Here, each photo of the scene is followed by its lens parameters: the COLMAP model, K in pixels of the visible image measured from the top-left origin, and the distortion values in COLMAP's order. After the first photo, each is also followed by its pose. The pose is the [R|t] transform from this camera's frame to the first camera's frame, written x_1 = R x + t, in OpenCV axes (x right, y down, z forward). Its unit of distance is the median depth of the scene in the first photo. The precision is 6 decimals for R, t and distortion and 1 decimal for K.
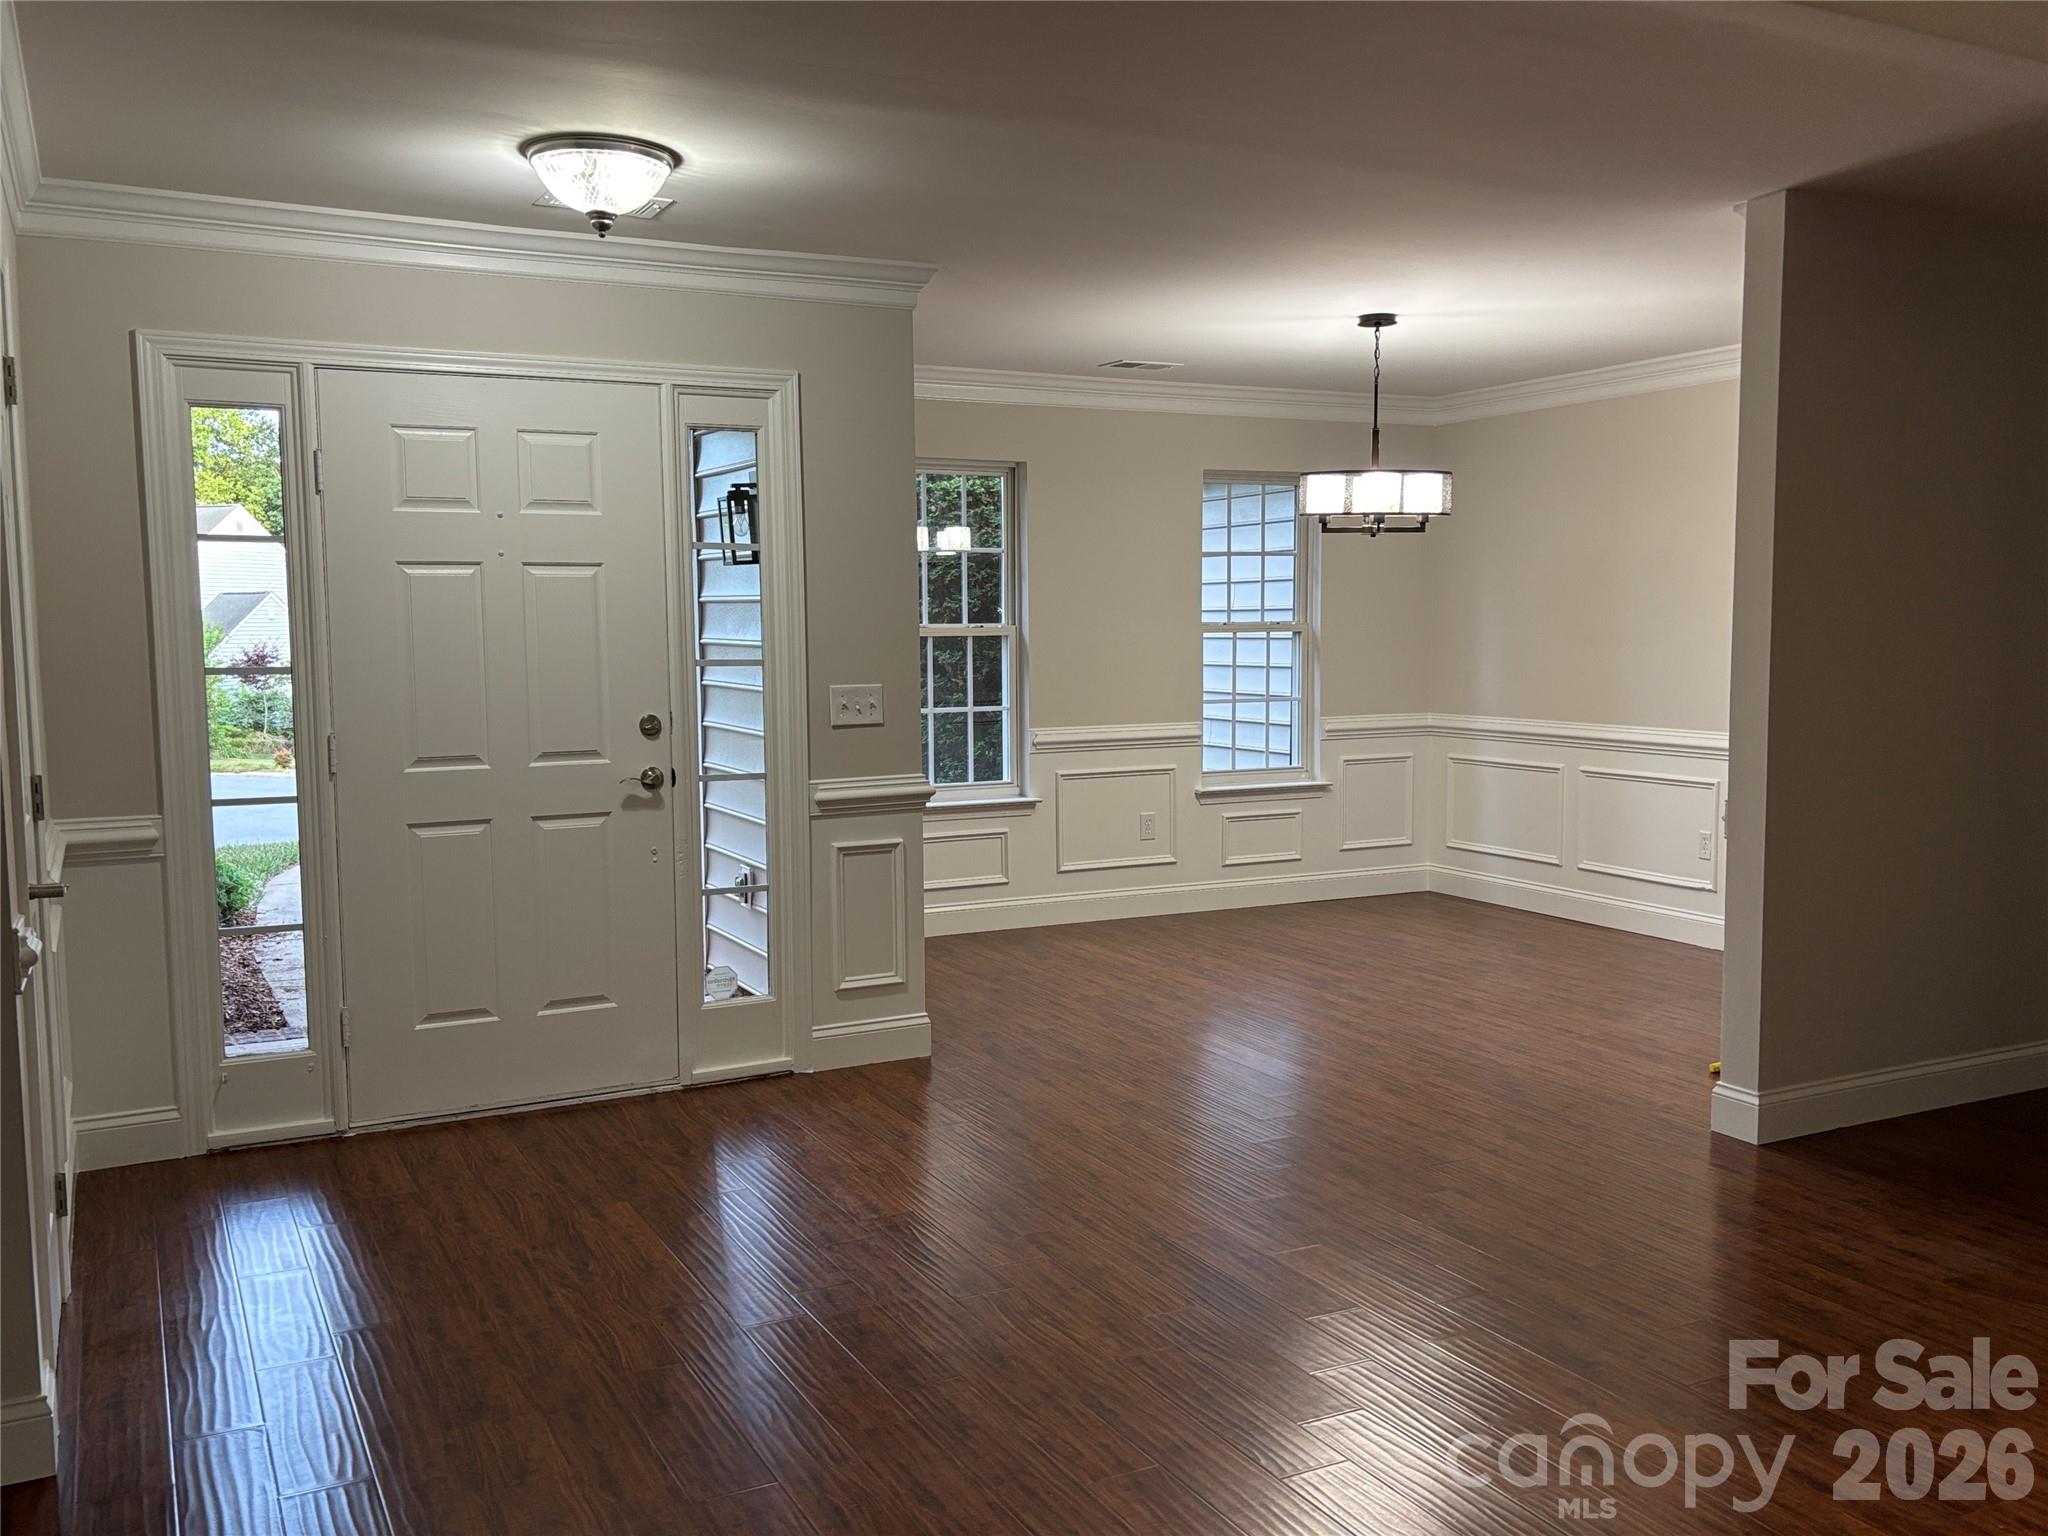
lens RADIAL K [[1743.0, 0, 1023.9], [0, 1743.0, 771.1], [0, 0, 1]] dist [0.031648, -0.017306]
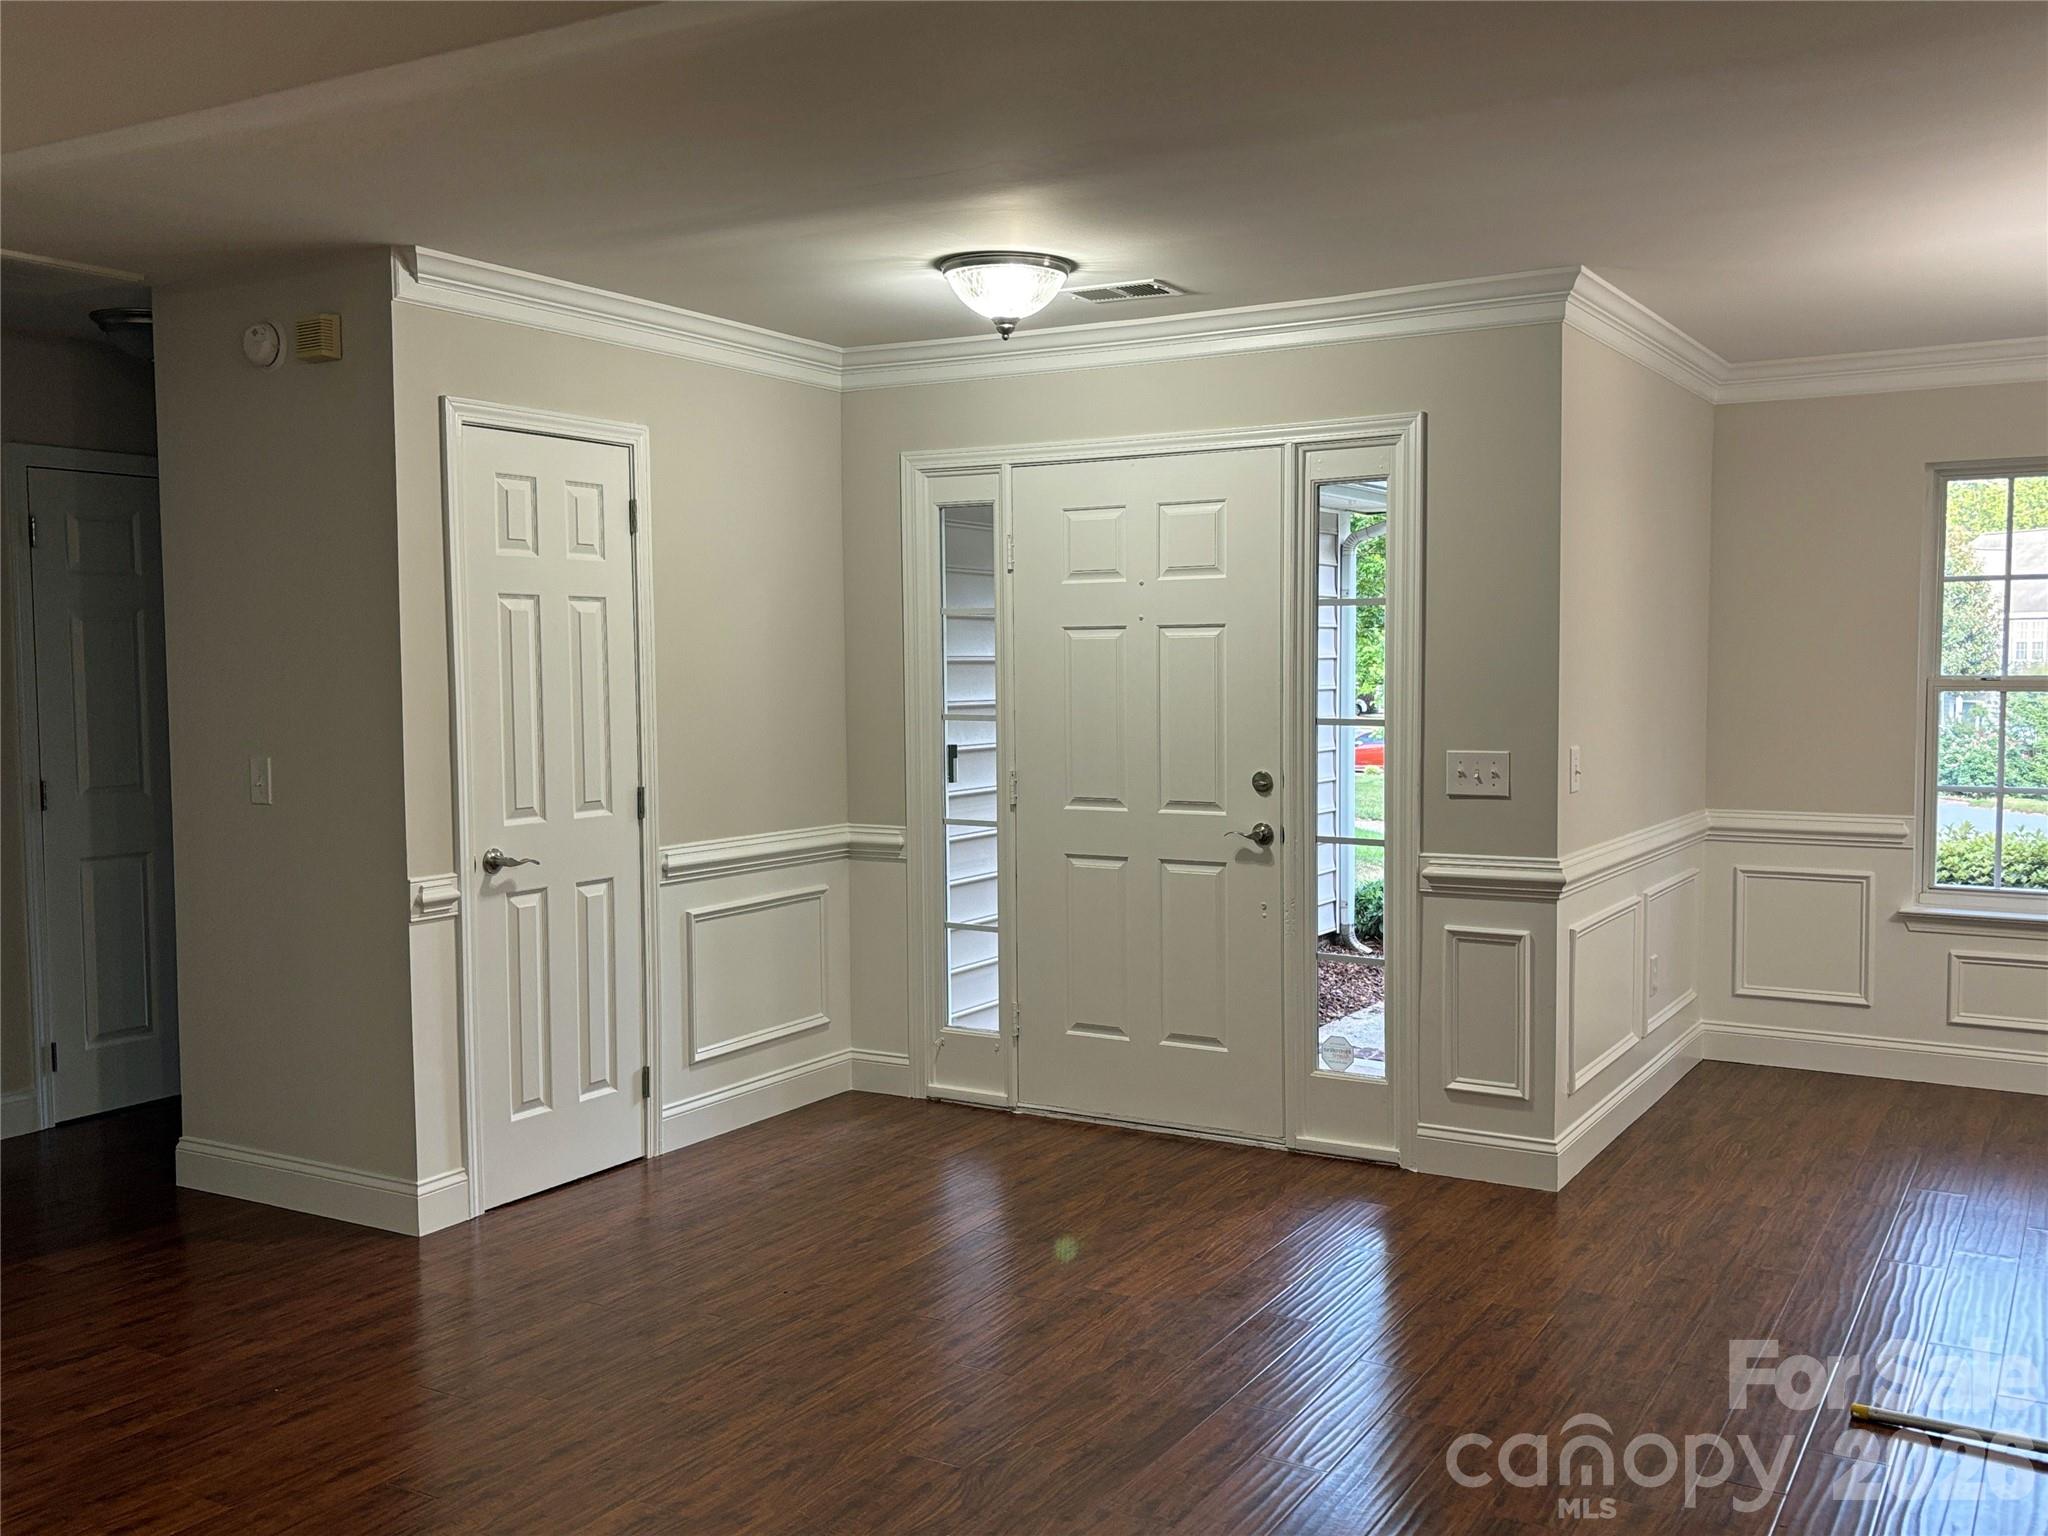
lens RADIAL K [[1829.8, 0, 1037.4], [0, 1829.8, 767.6], [0, 0, 1]] dist [0.064916, -0.011447]
pose [[0.524026, 0.053649, -0.850011, 0.619948], [-0.074125, 0.997100, 0.017235, -0.043110], [0.848470, 0.053975, 0.526483, 0.329480]]
